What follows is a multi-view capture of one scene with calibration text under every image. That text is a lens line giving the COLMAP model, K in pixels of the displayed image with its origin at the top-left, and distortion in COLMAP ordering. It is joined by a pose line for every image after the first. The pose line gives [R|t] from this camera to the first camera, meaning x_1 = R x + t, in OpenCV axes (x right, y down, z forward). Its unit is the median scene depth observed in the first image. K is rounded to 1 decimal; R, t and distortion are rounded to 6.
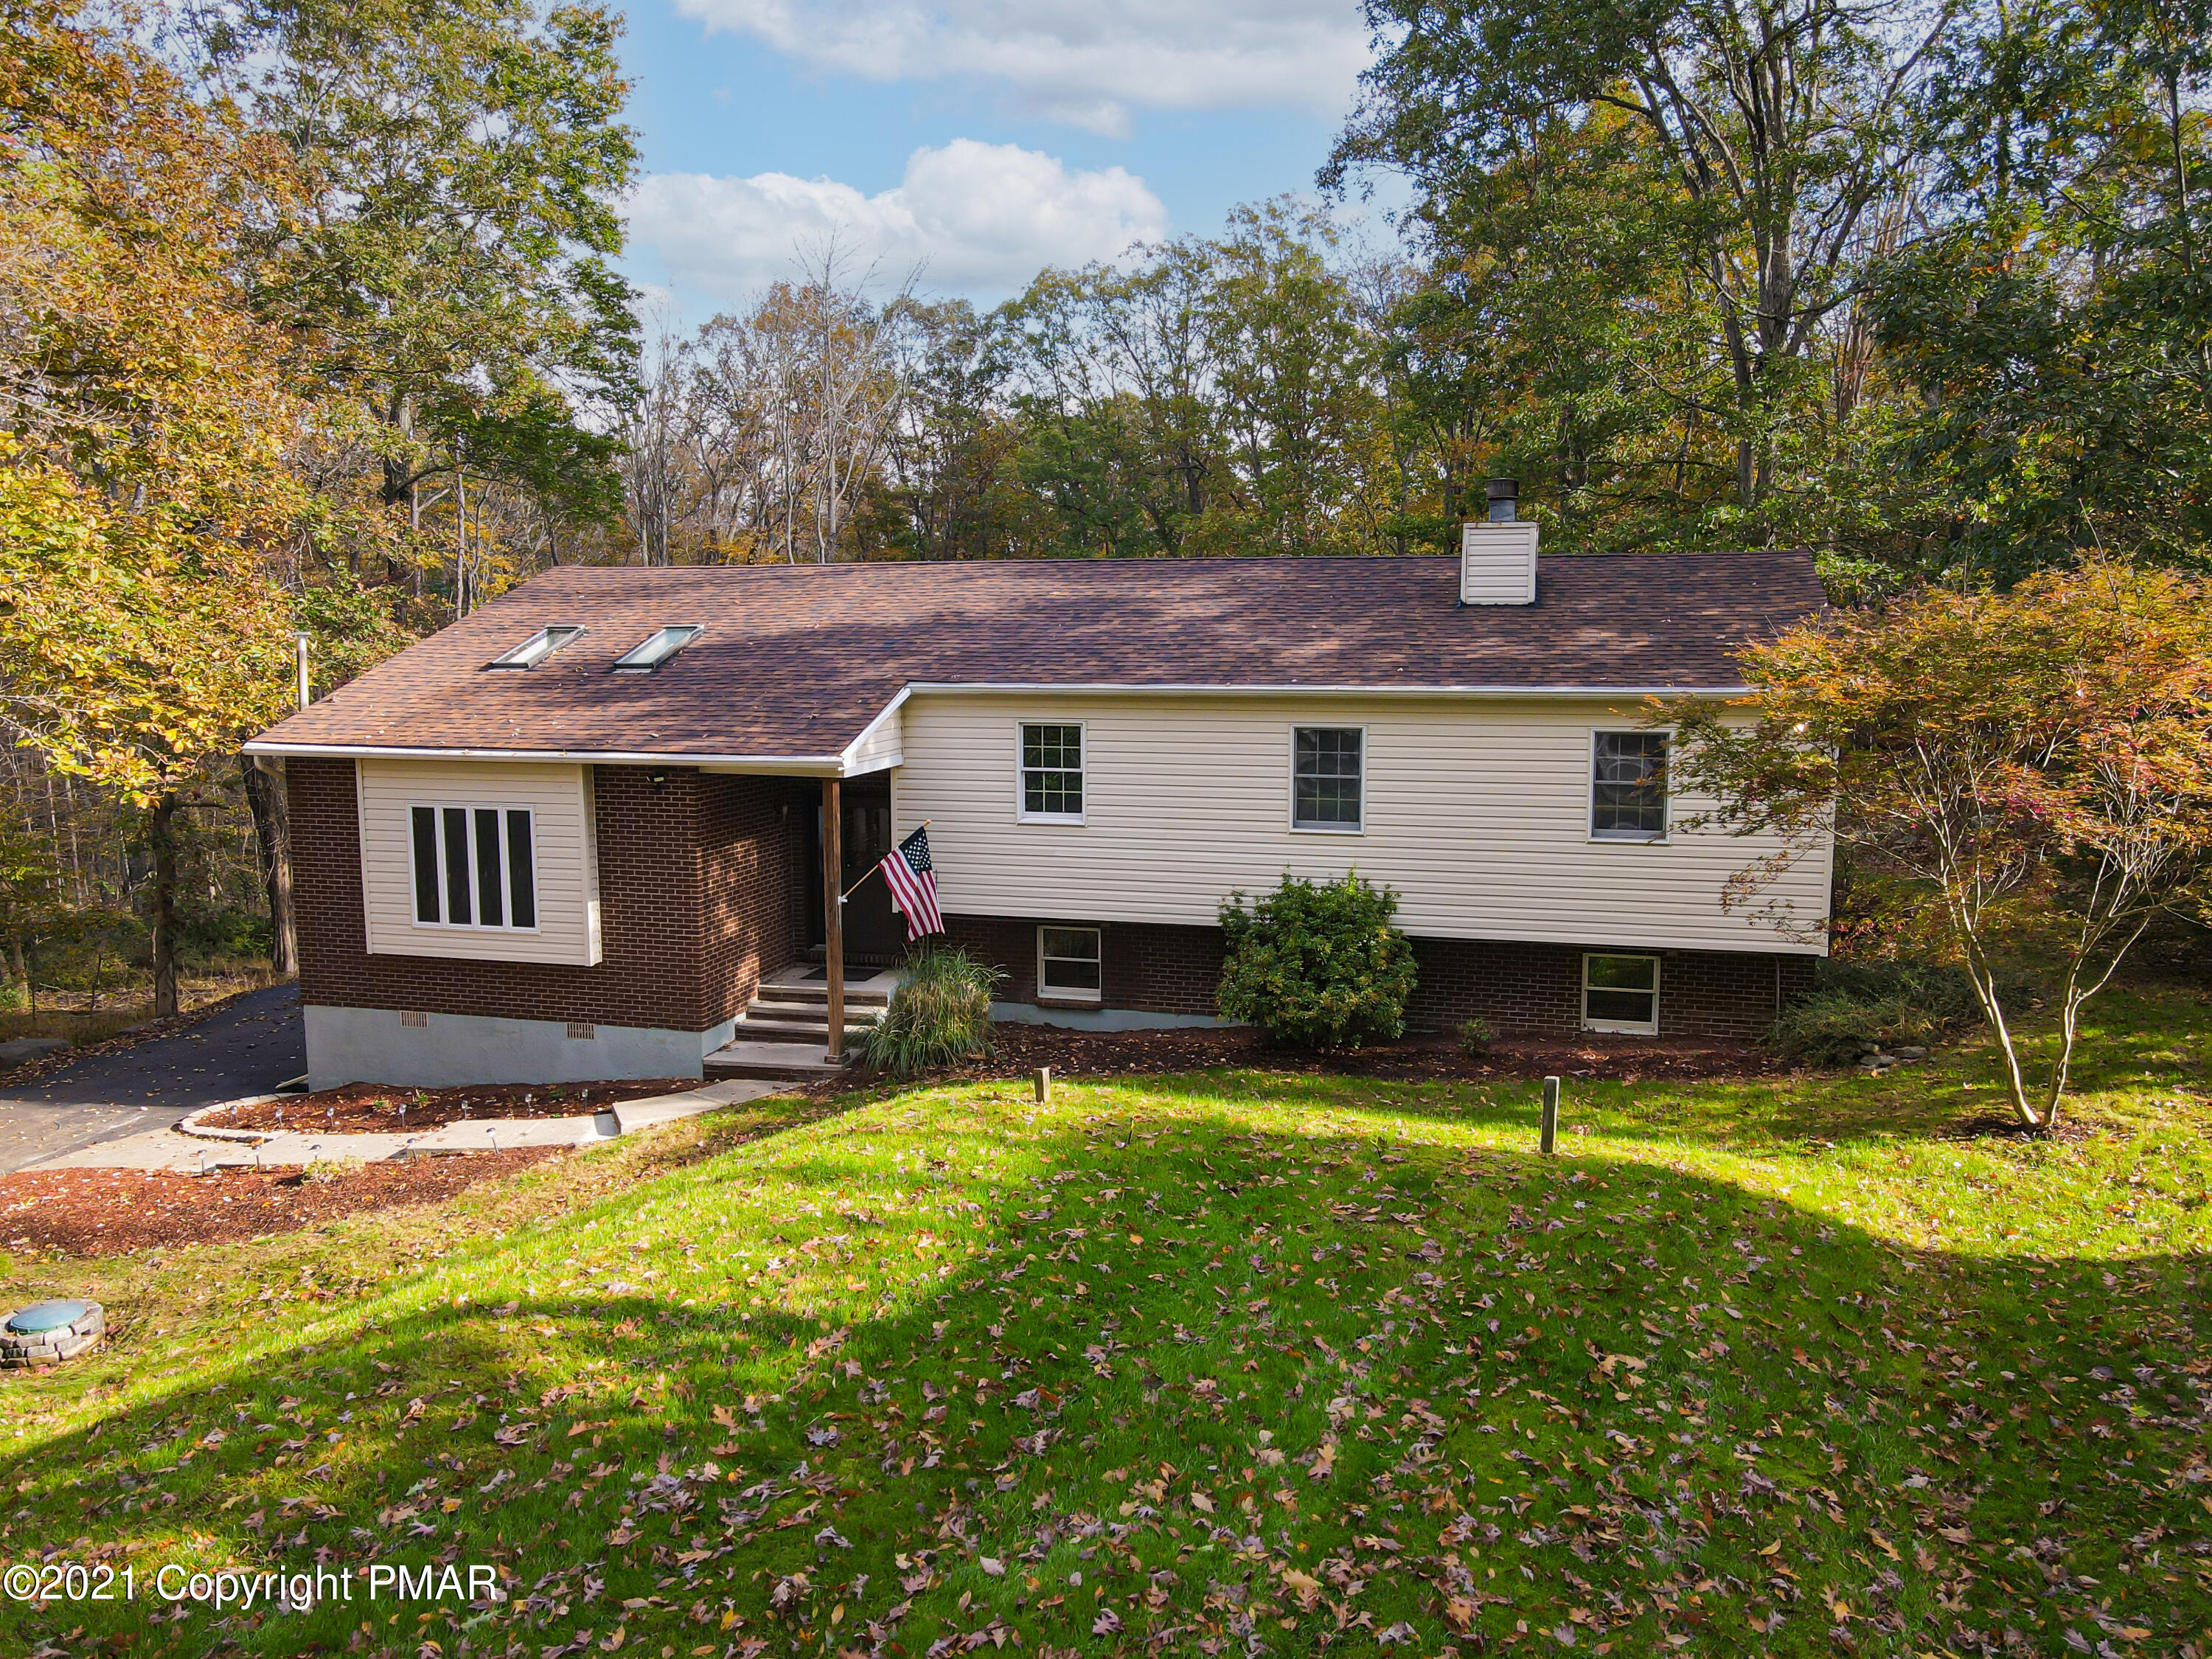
lens RADIAL K [[1665.3, 0, 1103.9], [0, 1665.3, 820.3], [0, 0, 1]] dist [0.030711, 0.003740]
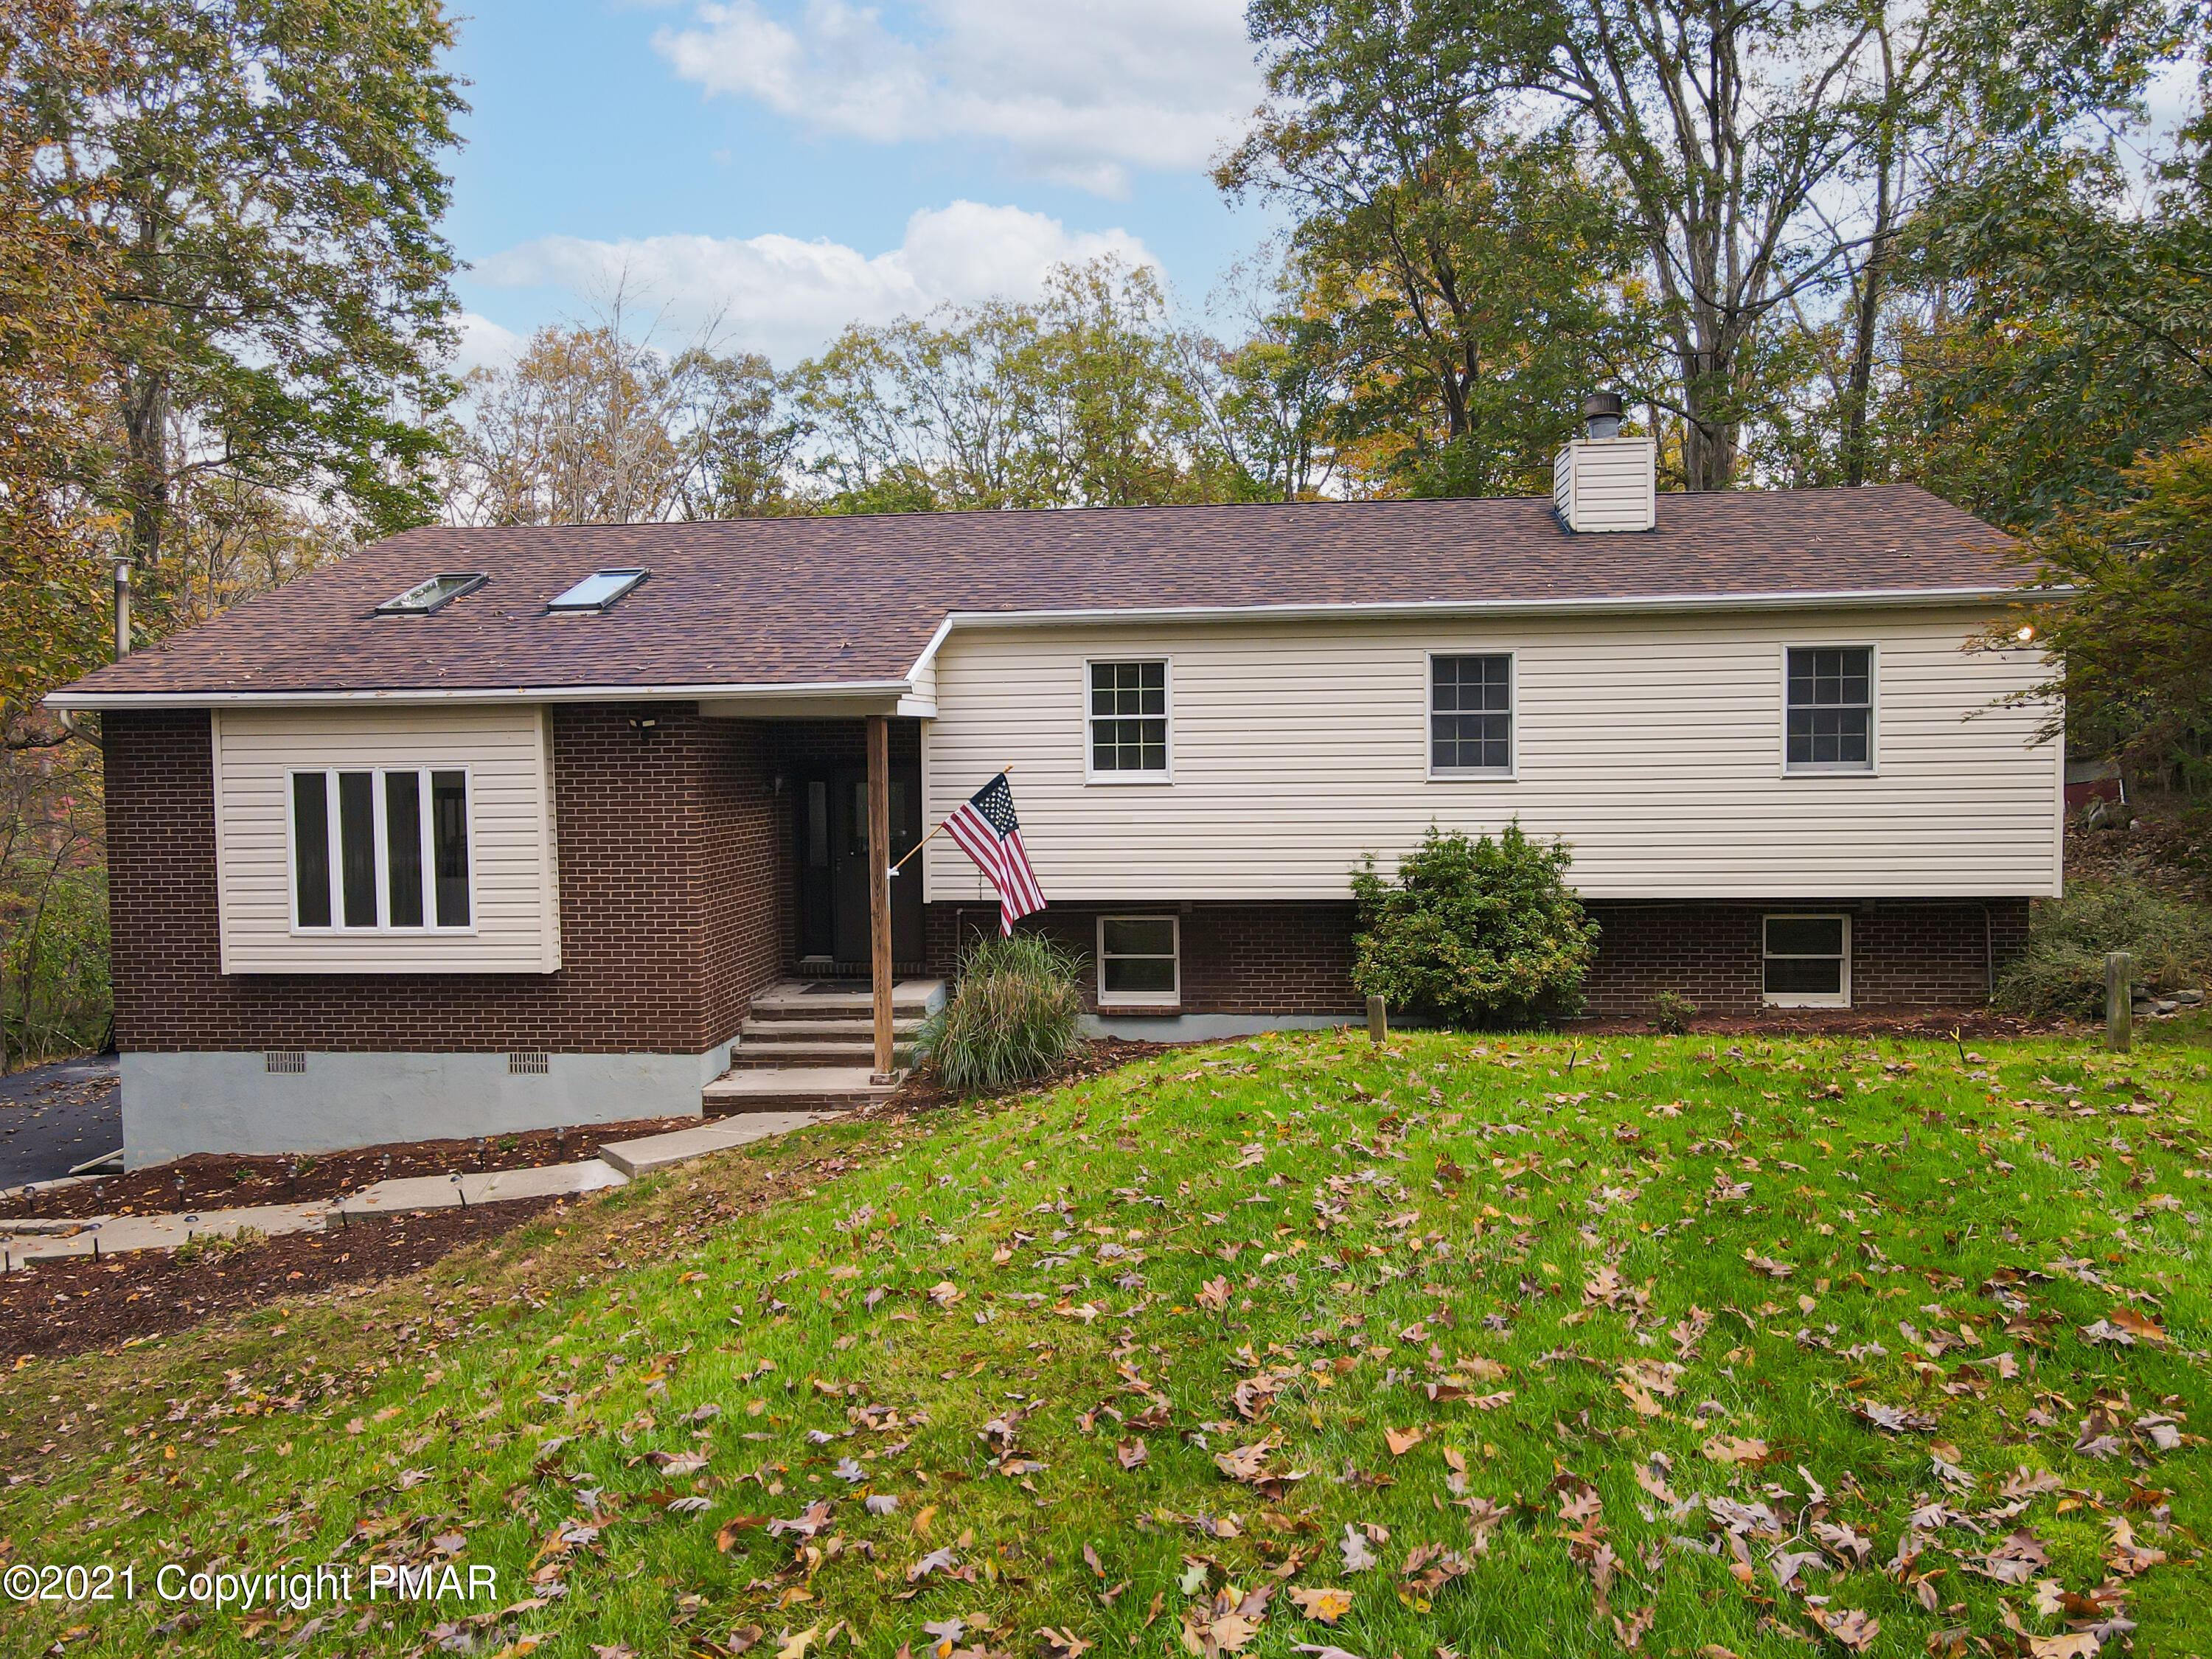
lens RADIAL K [[1665.3, 0, 1099.6], [0, 1665.3, 828.7], [0, 0, 1]] dist [0.030711, 0.003740]
pose [[0.985745, -0.018930, 0.167179, -0.183282], [0.031107, 0.997025, -0.070523, 0.081882], [-0.165347, 0.074718, 0.983401, 0.200623]]
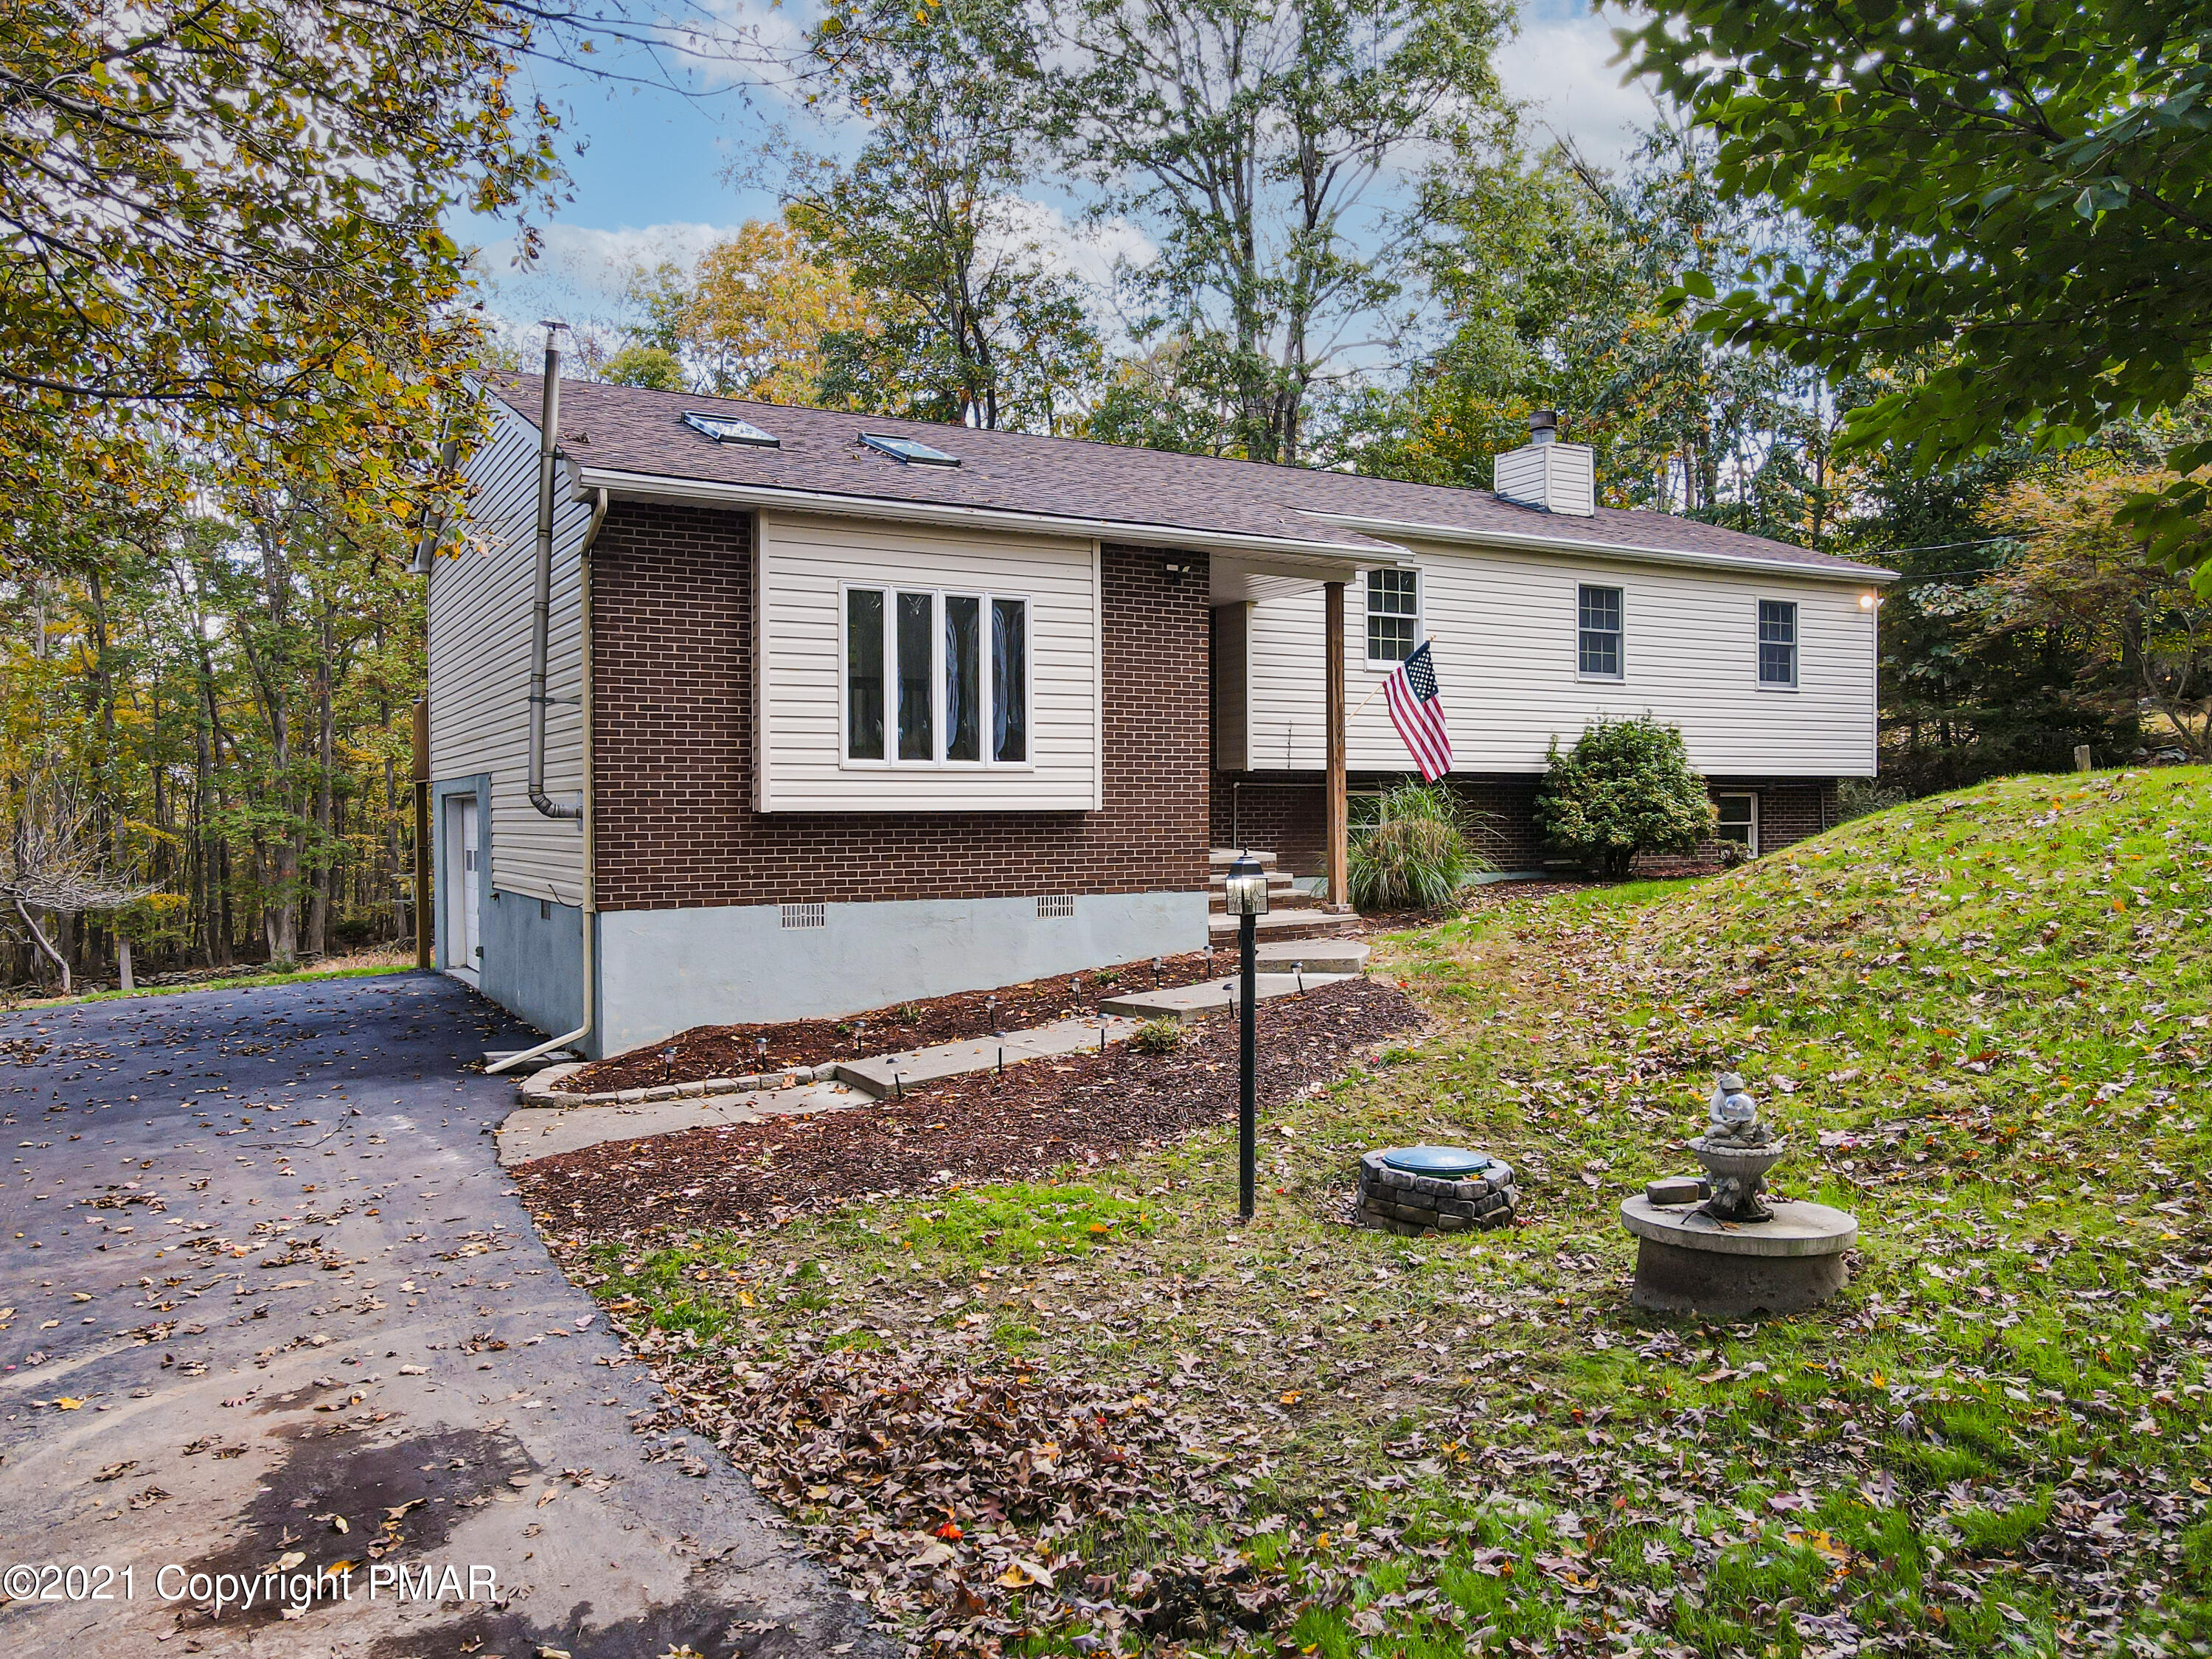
lens RADIAL K [[1665.3, 0, 1114.9], [0, 1665.3, 835.3], [0, 0, 1]] dist [0.030711, 0.003740]
pose [[0.695340, -0.007136, 0.718645, -0.833560], [0.093332, 0.992379, -0.080451, 0.157826], [-0.712594, 0.123014, 0.690707, 0.466589]]
